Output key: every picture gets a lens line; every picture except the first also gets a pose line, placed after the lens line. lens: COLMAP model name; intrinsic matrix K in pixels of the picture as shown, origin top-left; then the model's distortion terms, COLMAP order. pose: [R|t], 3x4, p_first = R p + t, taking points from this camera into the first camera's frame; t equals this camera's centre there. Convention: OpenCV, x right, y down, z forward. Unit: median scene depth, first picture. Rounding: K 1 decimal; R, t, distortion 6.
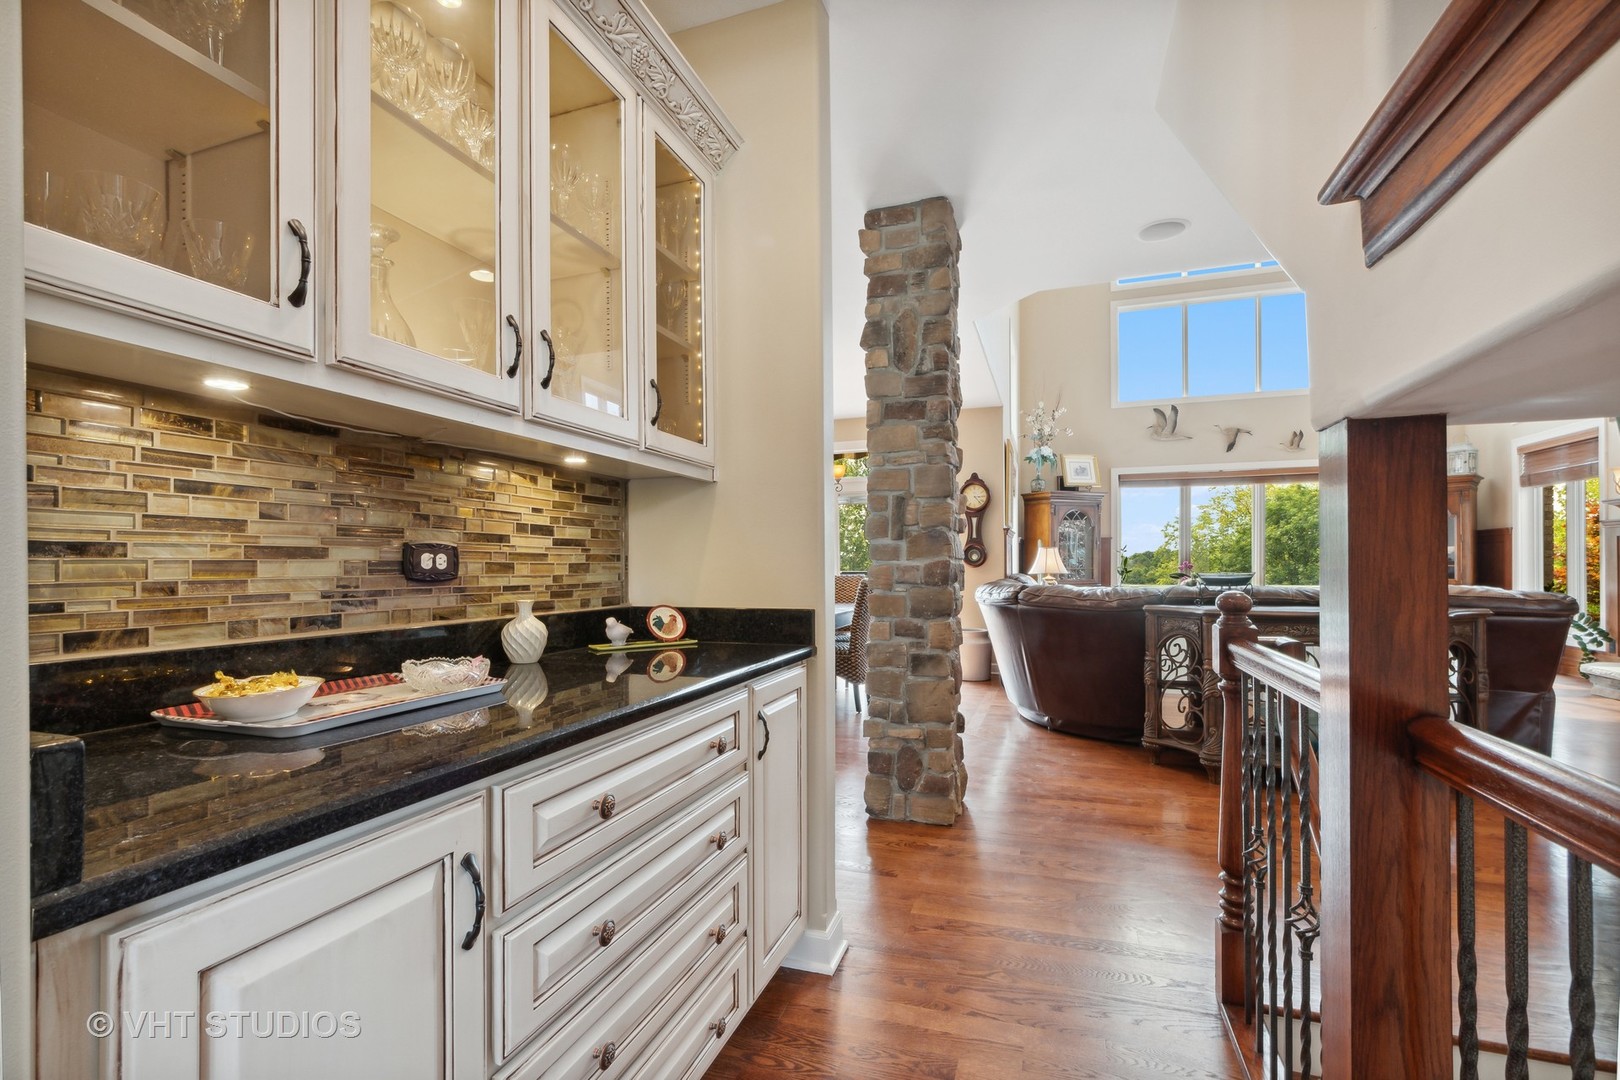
lens RADIAL K [[735.6, 0, 812.0], [0, 735.6, 562.7], [0, 0, 1]] dist [-0.009366, 0.003459]
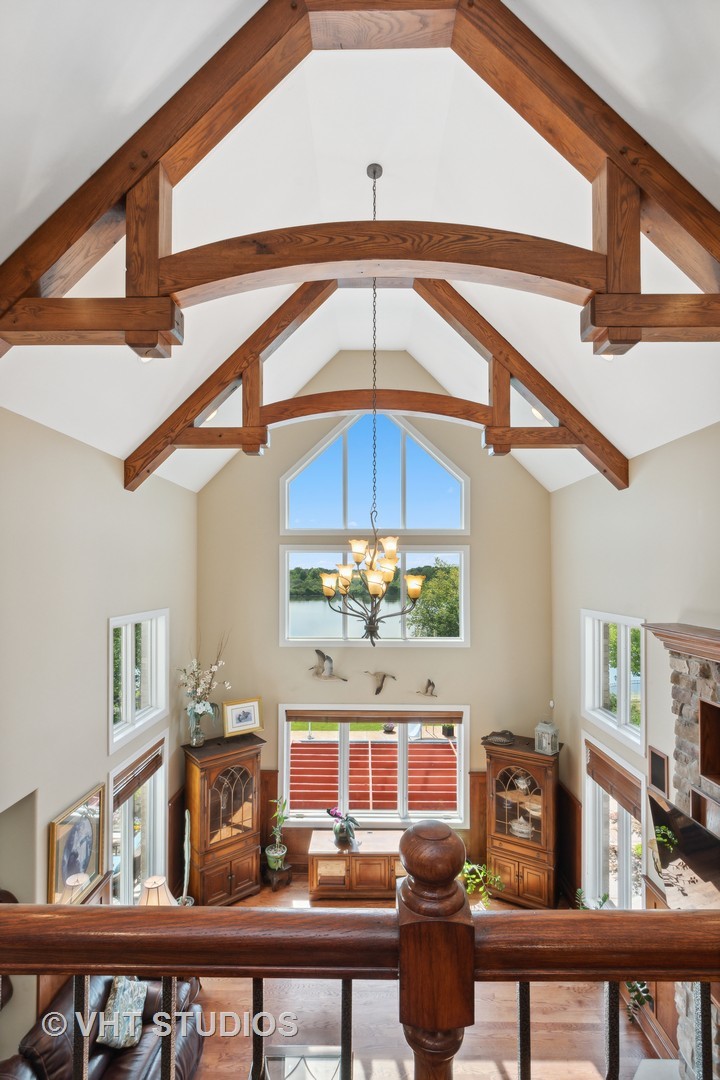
lens RADIAL K [[490.4, 0, 376.9], [0, 490.4, 559.4], [0, 0, 1]] dist [-0.009366, 0.003459]
pose [[0.943288, 0.009434, 0.331842, 0.327335], [-0.006597, 0.999931, -0.009675, -0.350234], [-0.331910, 0.006937, 0.943286, 0.314612]]
